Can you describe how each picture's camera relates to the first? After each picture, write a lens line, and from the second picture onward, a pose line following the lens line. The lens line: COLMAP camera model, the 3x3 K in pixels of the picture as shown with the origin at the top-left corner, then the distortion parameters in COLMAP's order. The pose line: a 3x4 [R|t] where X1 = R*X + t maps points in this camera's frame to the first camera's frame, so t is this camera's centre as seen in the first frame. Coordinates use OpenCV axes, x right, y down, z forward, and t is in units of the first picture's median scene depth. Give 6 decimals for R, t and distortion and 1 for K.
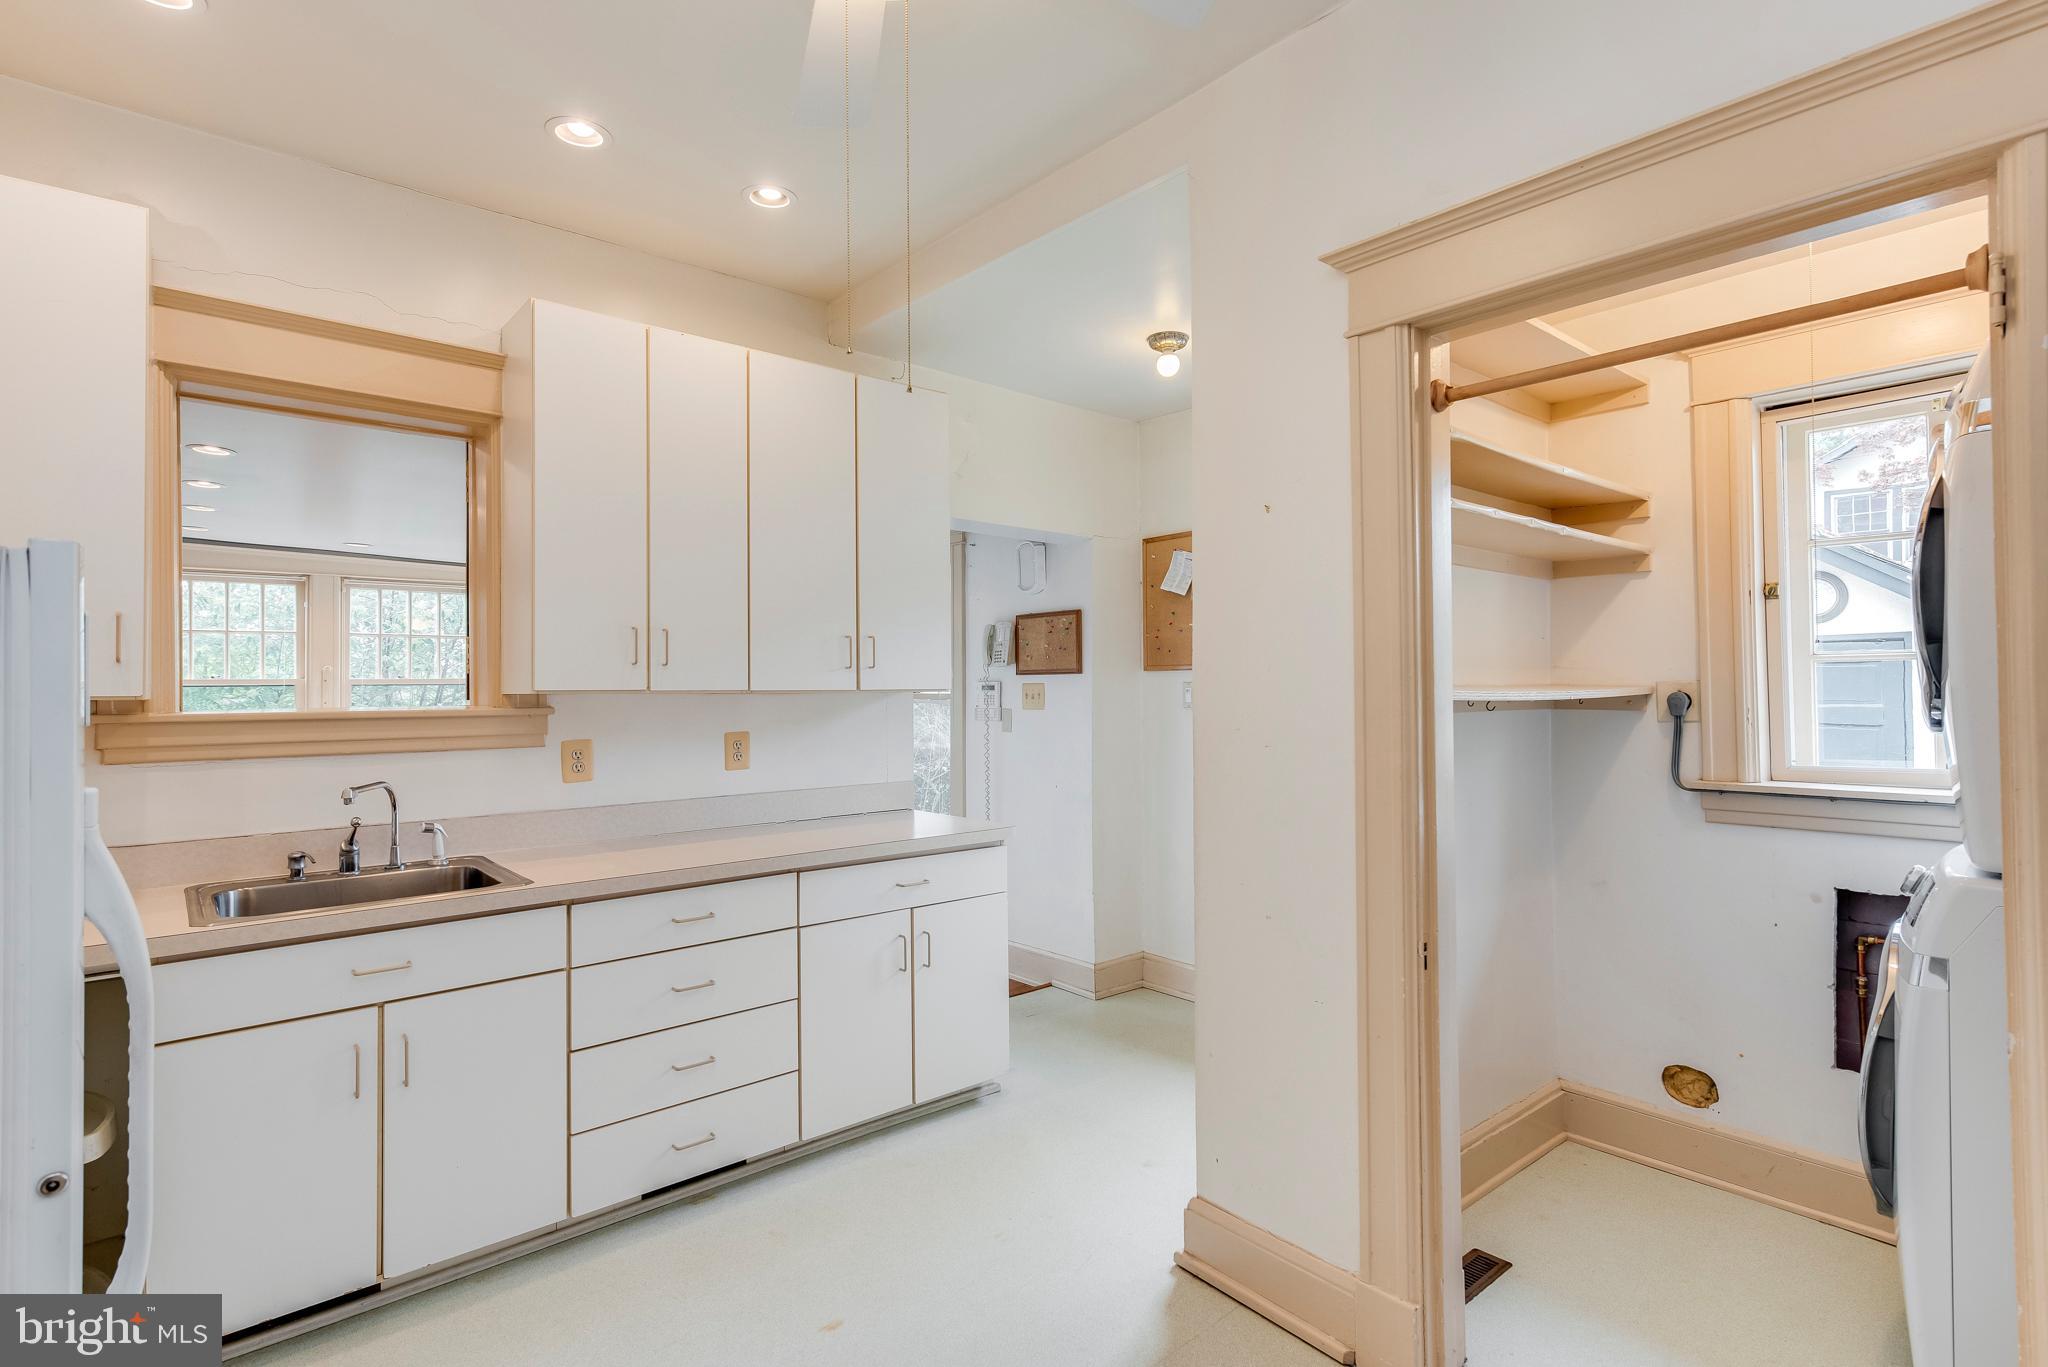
lens RADIAL K [[991.3, 0, 1023.6], [0, 991.3, 678.9], [0, 0, 1]] dist [0.000553, -0.000963]
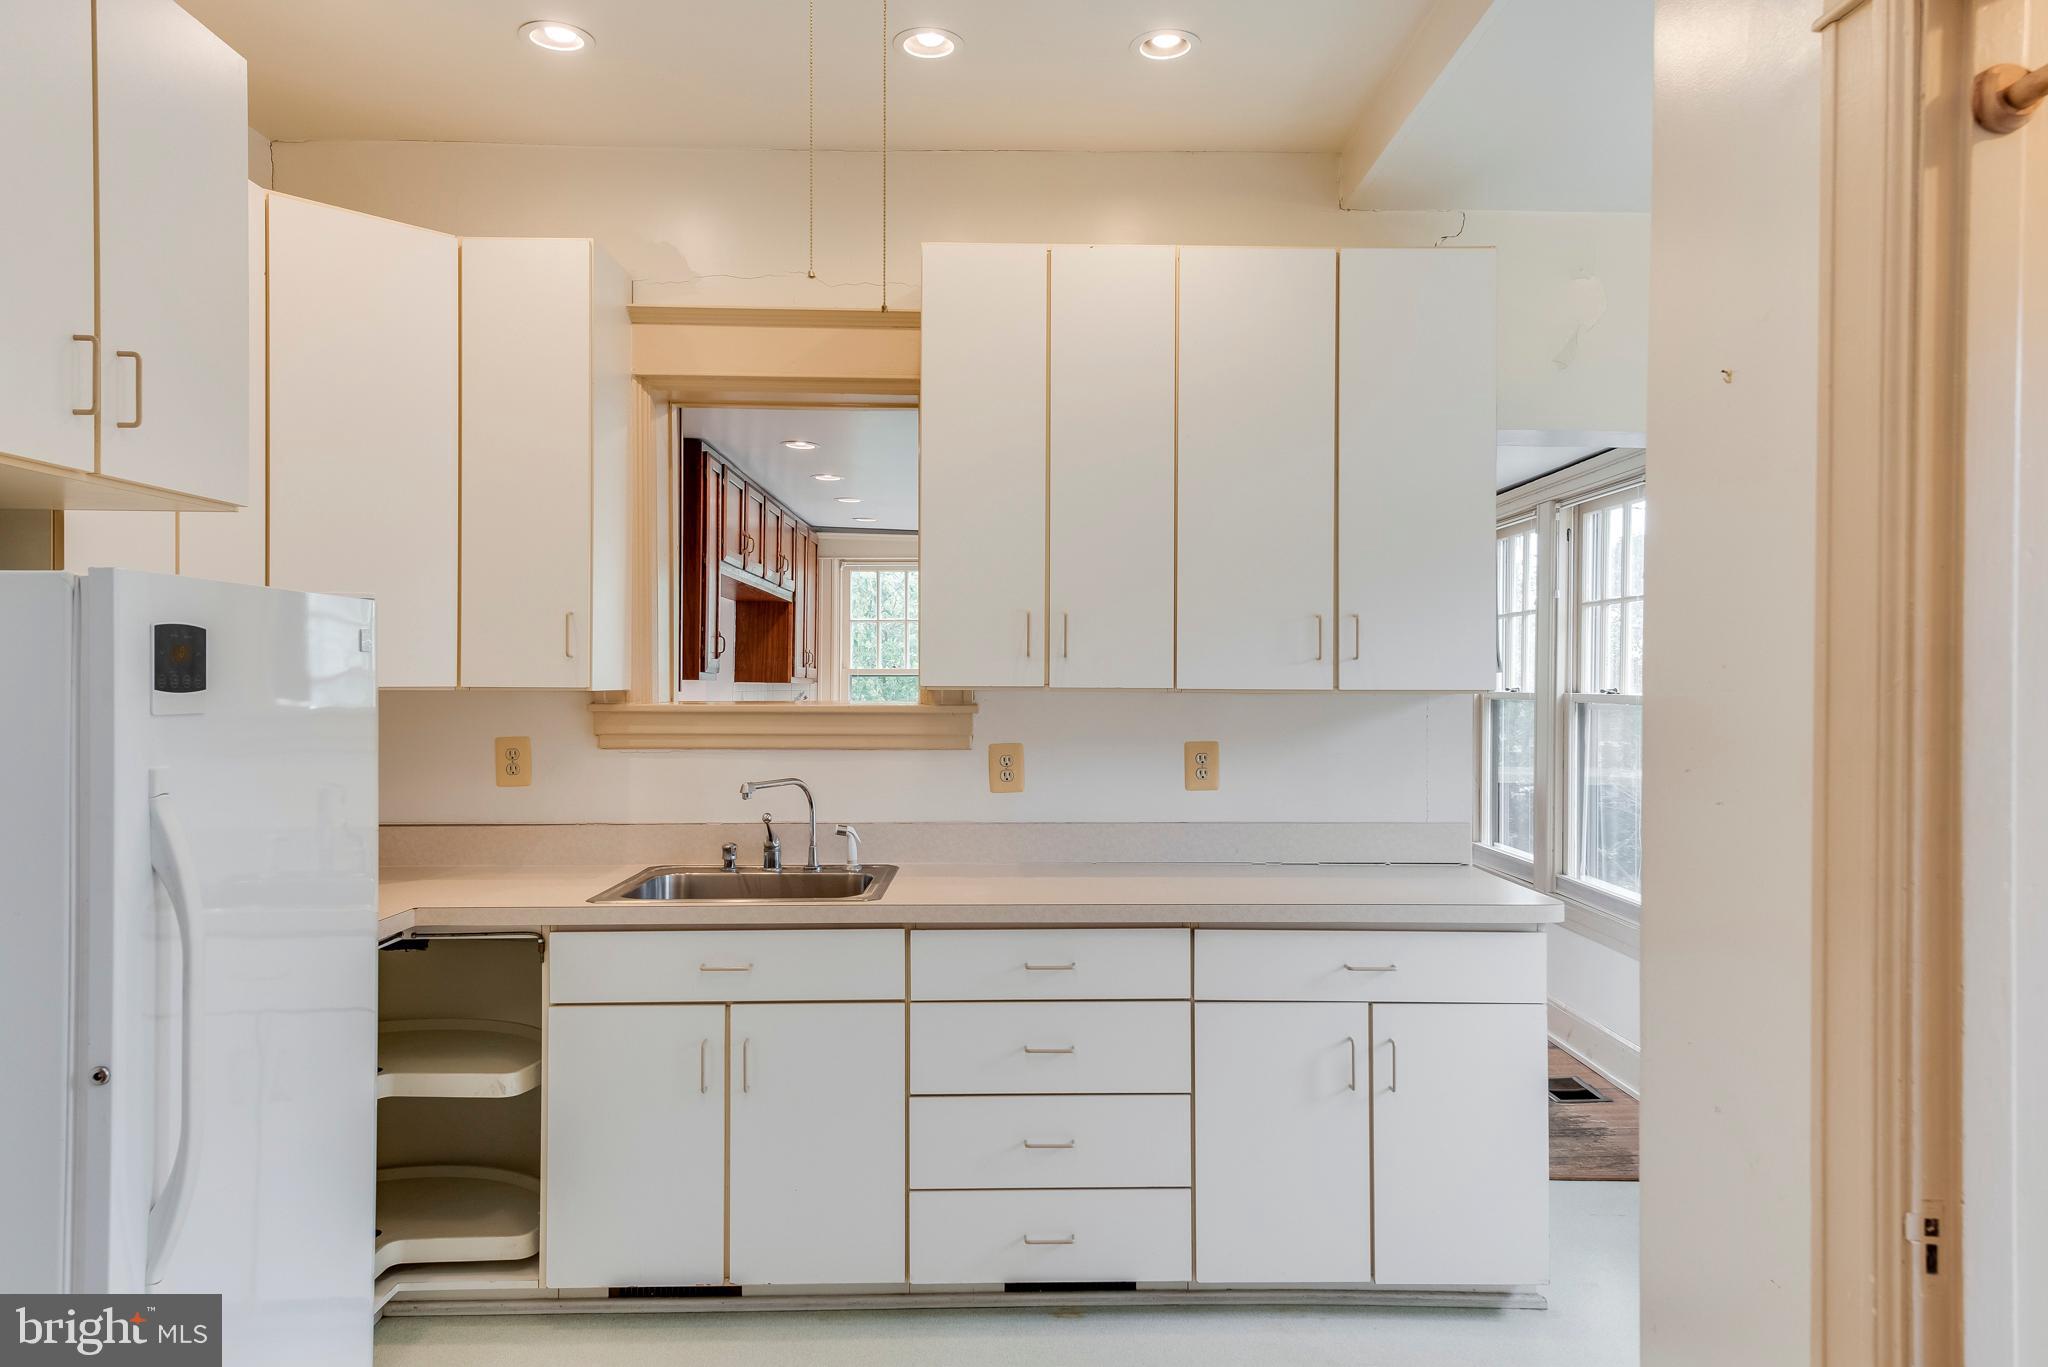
lens RADIAL K [[1328.4, 0, 1025.1], [0, 1328.4, 684.0], [0, 0, 1]] dist [0.010375, 0.000078]
pose [[0.771149, 0.011115, -0.636558, 0.327601], [-0.003638, 0.999908, 0.013052, -0.005866], [0.636645, -0.007749, 0.771118, 0.134742]]
